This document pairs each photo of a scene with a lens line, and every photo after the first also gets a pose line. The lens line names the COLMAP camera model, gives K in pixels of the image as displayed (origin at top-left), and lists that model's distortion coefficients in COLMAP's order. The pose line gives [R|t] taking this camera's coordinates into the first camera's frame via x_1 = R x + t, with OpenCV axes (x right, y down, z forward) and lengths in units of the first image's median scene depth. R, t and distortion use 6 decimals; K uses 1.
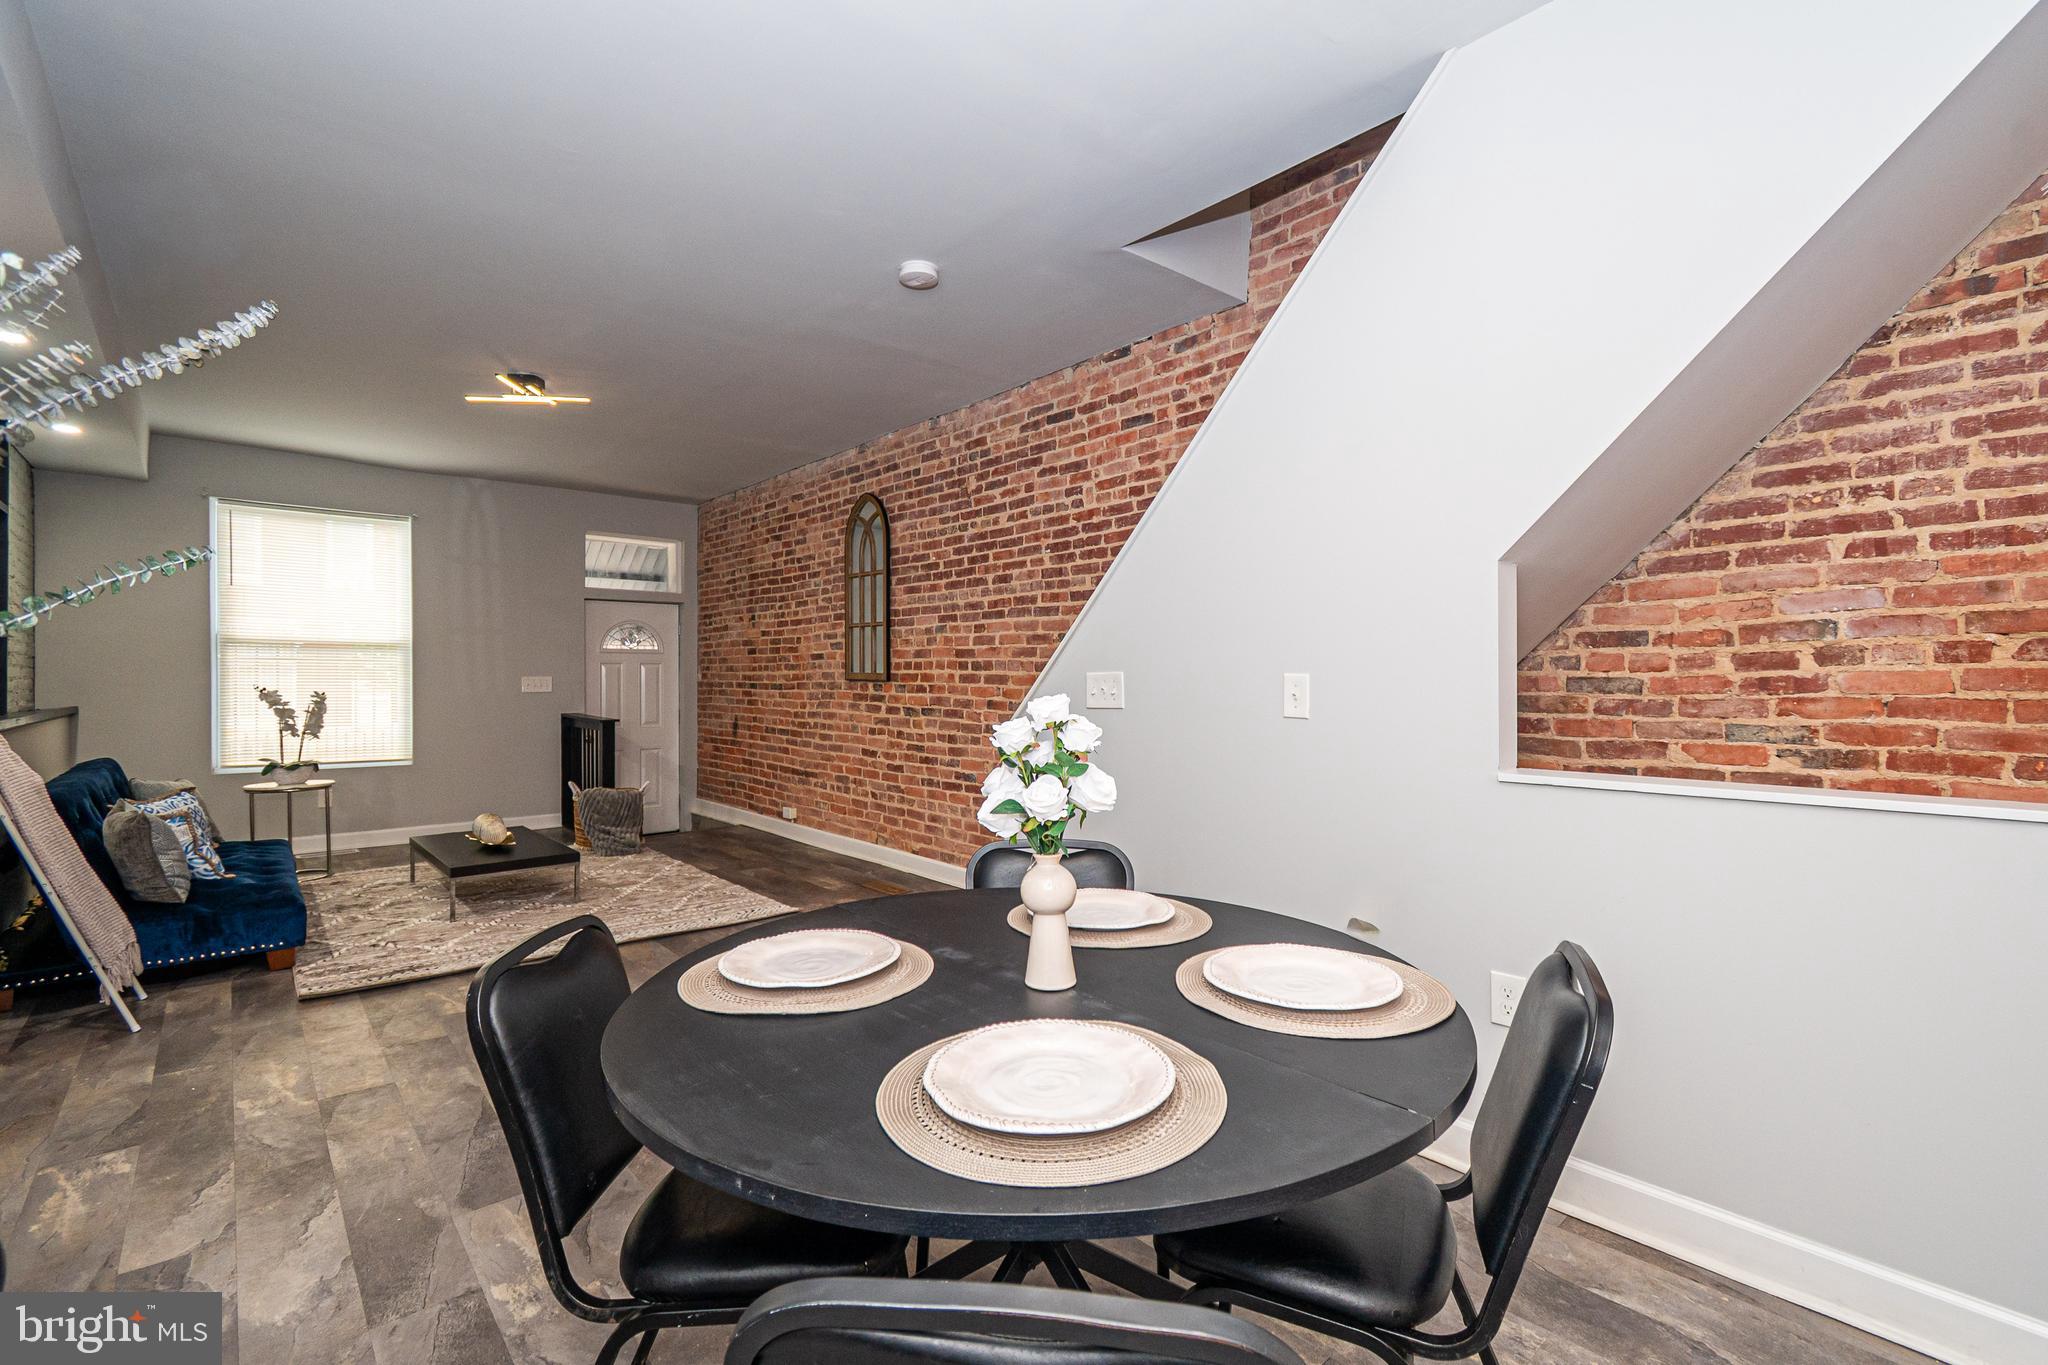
lens RADIAL K [[908.0, 0, 1022.6], [0, 908.0, 681.2], [0, 0, 1]] dist [0.007601, -0.004839]
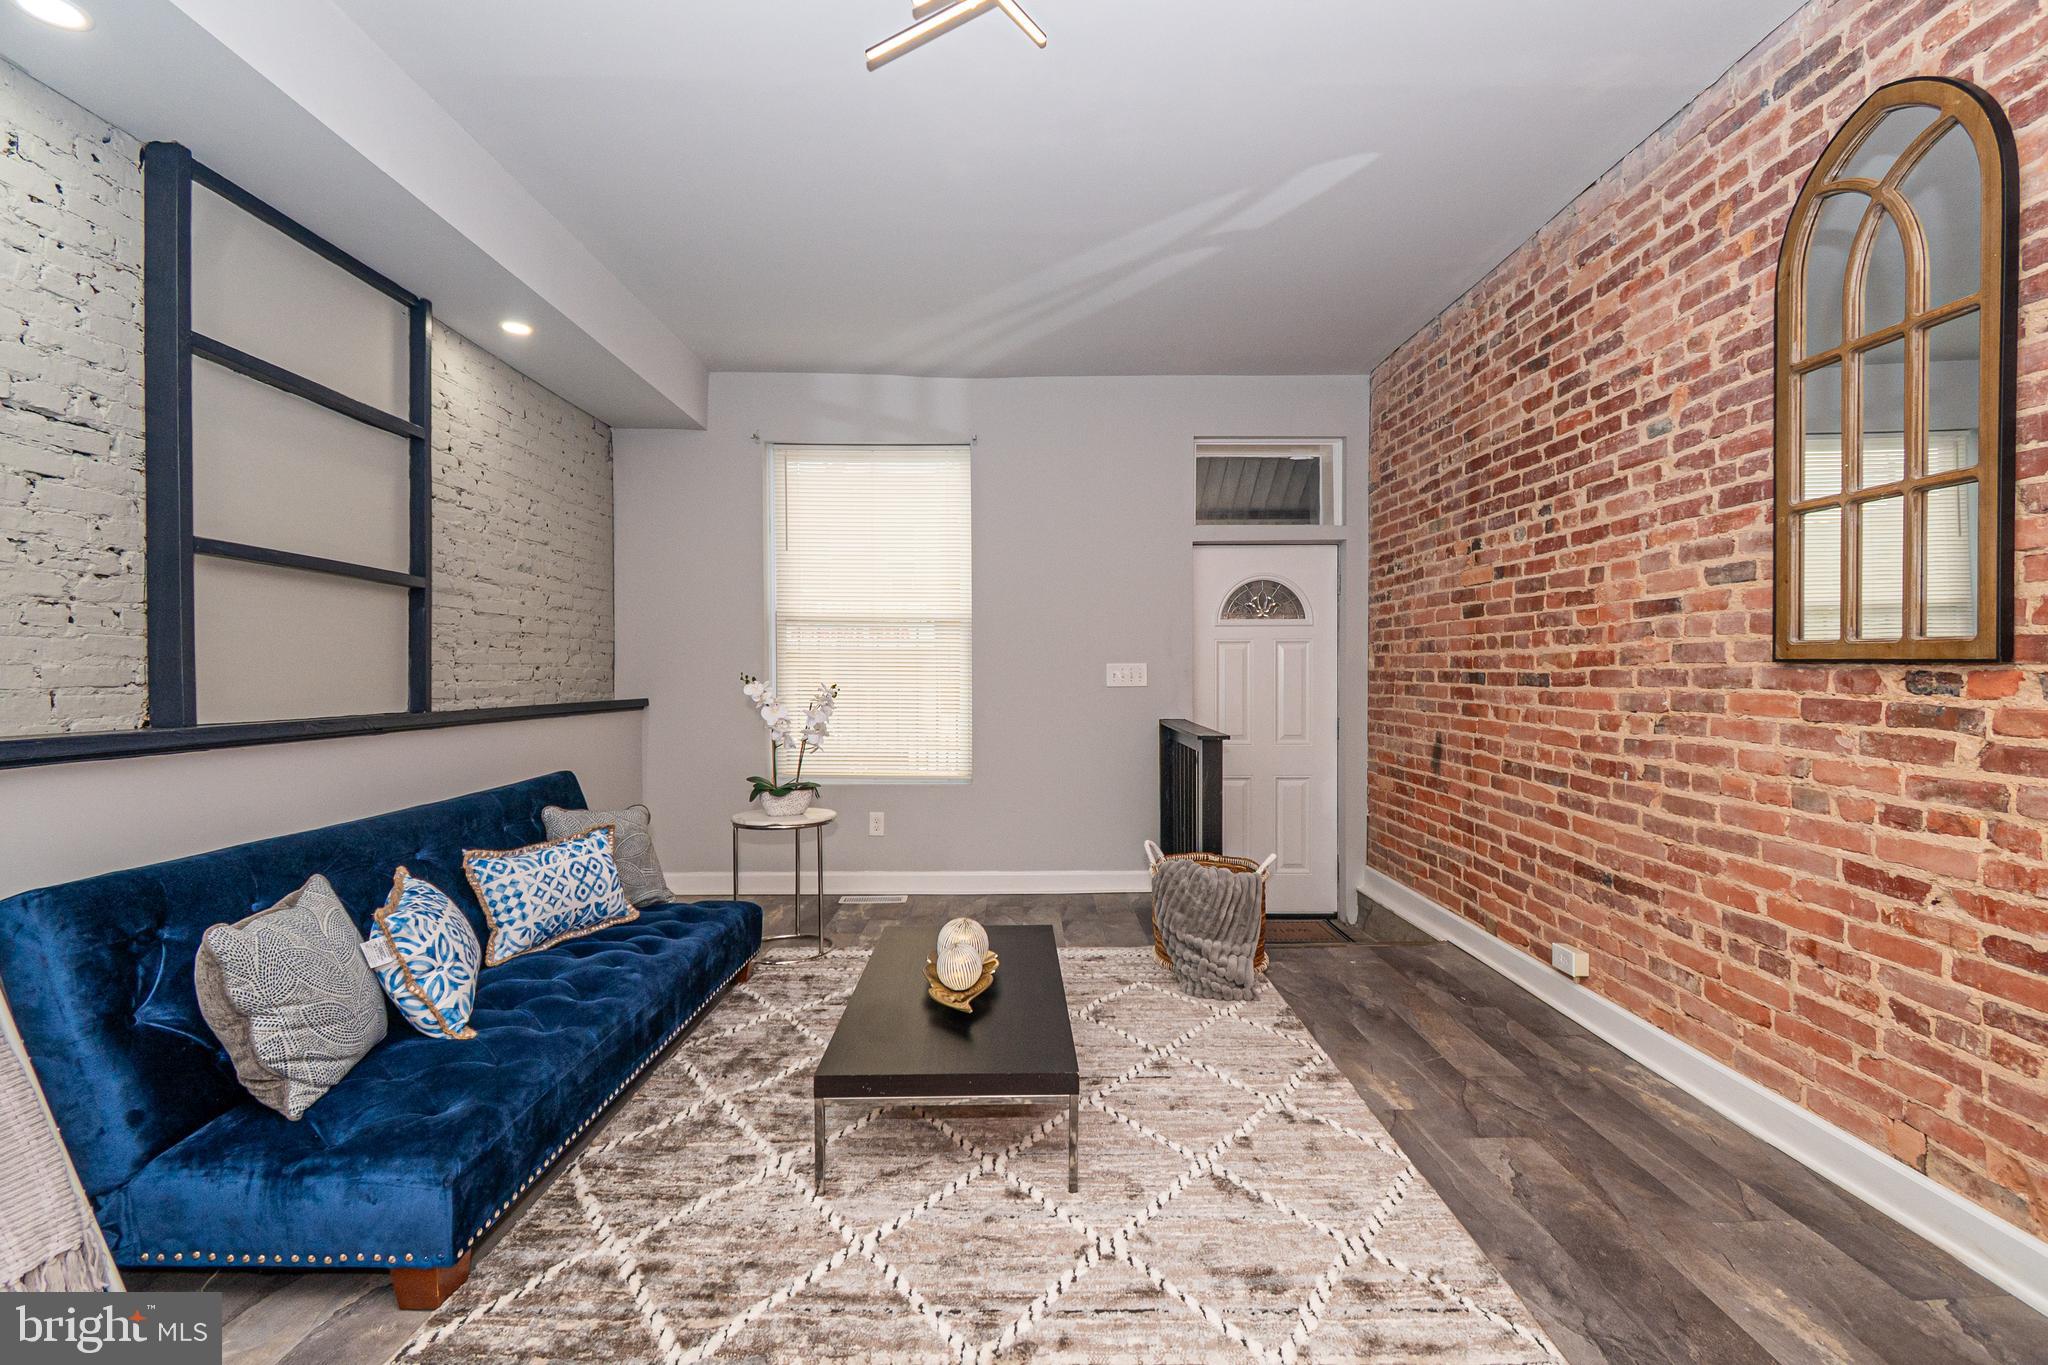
lens RADIAL K [[908.0, 0, 1034.4], [0, 908.0, 679.2], [0, 0, 1]] dist [0.007601, -0.004839]
pose [[0.765231, 0.004455, -0.643740, -0.167603], [-0.001305, 0.999985, 0.005369, 0.003550], [0.643754, -0.003268, 0.765225, 0.477649]]
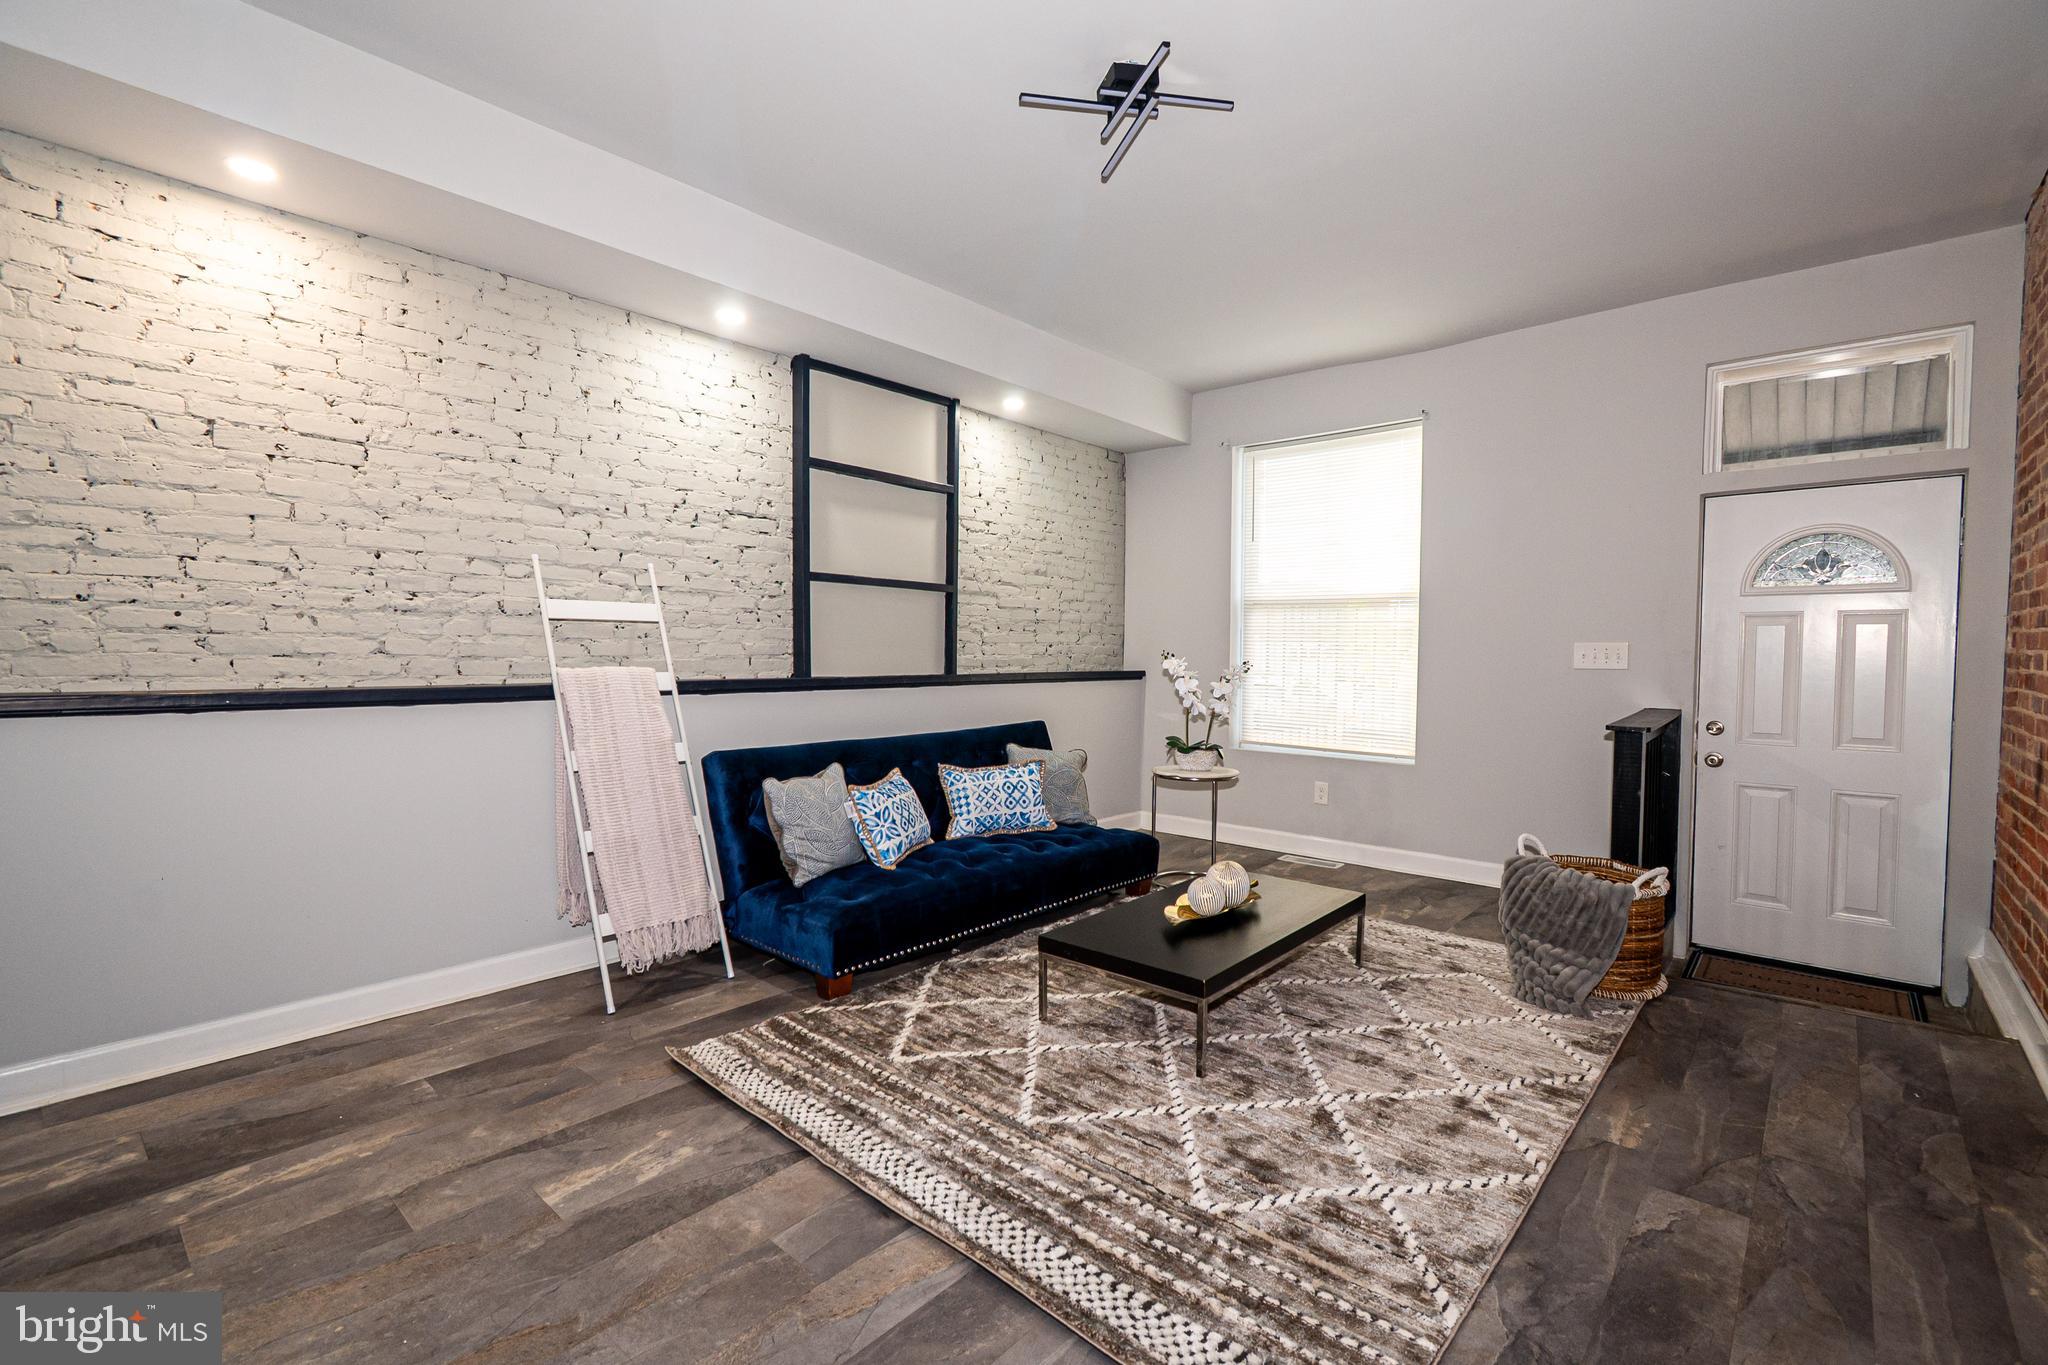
lens RADIAL K [[908.0, 0, 1023.6], [0, 908.0, 682.7], [0, 0, 1]] dist [0.007601, -0.004839]
pose [[0.131681, 0.037967, -0.990565, -0.002446], [-0.009042, 0.999271, 0.037099, 0.002848], [0.991251, 0.004071, 0.131928, 0.596355]]
